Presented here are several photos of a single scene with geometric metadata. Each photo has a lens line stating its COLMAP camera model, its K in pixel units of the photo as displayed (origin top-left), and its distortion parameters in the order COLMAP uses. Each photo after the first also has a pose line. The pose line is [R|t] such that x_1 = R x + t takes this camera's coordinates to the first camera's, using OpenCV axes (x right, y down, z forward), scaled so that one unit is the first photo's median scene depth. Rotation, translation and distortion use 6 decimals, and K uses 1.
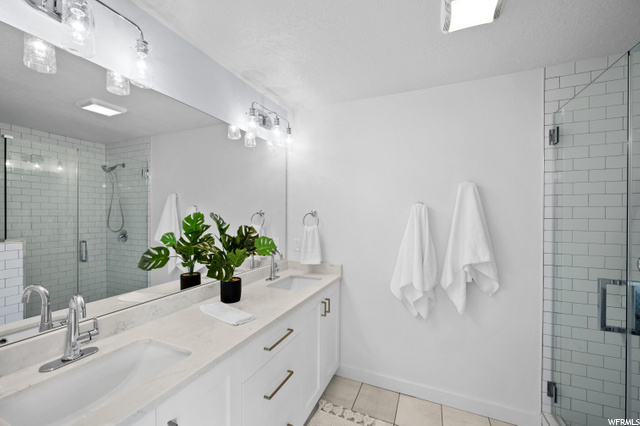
lens RADIAL K [[256.1, 0, 319.7], [0, 256.1, 214.4], [0, 0, 1]] dist [-0.001452, 0.000723]
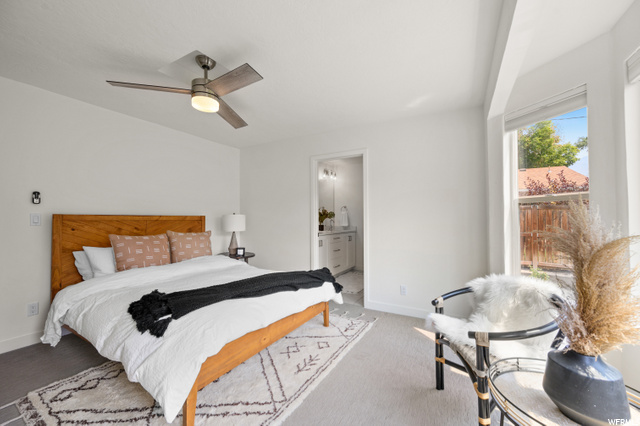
lens RADIAL K [[256.1, 0, 320.3], [0, 256.1, 214.7], [0, 0, 1]] dist [-0.001452, 0.000723]
pose [[0.993713, -0.009090, -0.111586, 0.018538], [0.005581, 0.999481, -0.031722, 0.196565], [0.111816, 0.030900, 0.993248, -2.020915]]
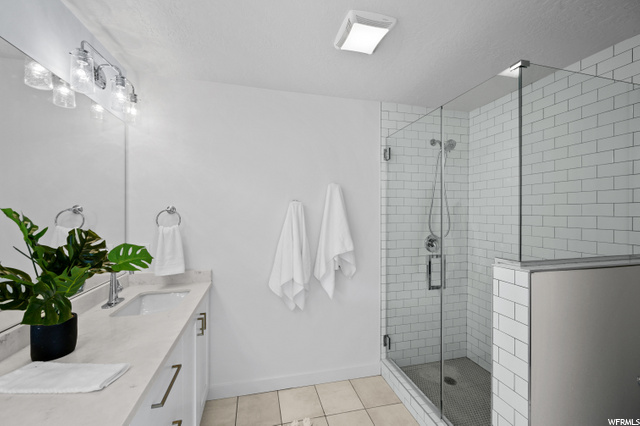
lens RADIAL K [[256.1, 0, 314.6], [0, 256.1, 211.5], [0, 0, 1]] dist [-0.001452, 0.000723]
pose [[0.798731, 0.000149, 0.601688, -0.191035], [-0.000482, 1.000000, 0.000393, -0.000818], [-0.601688, -0.000604, 0.798731, 0.127453]]
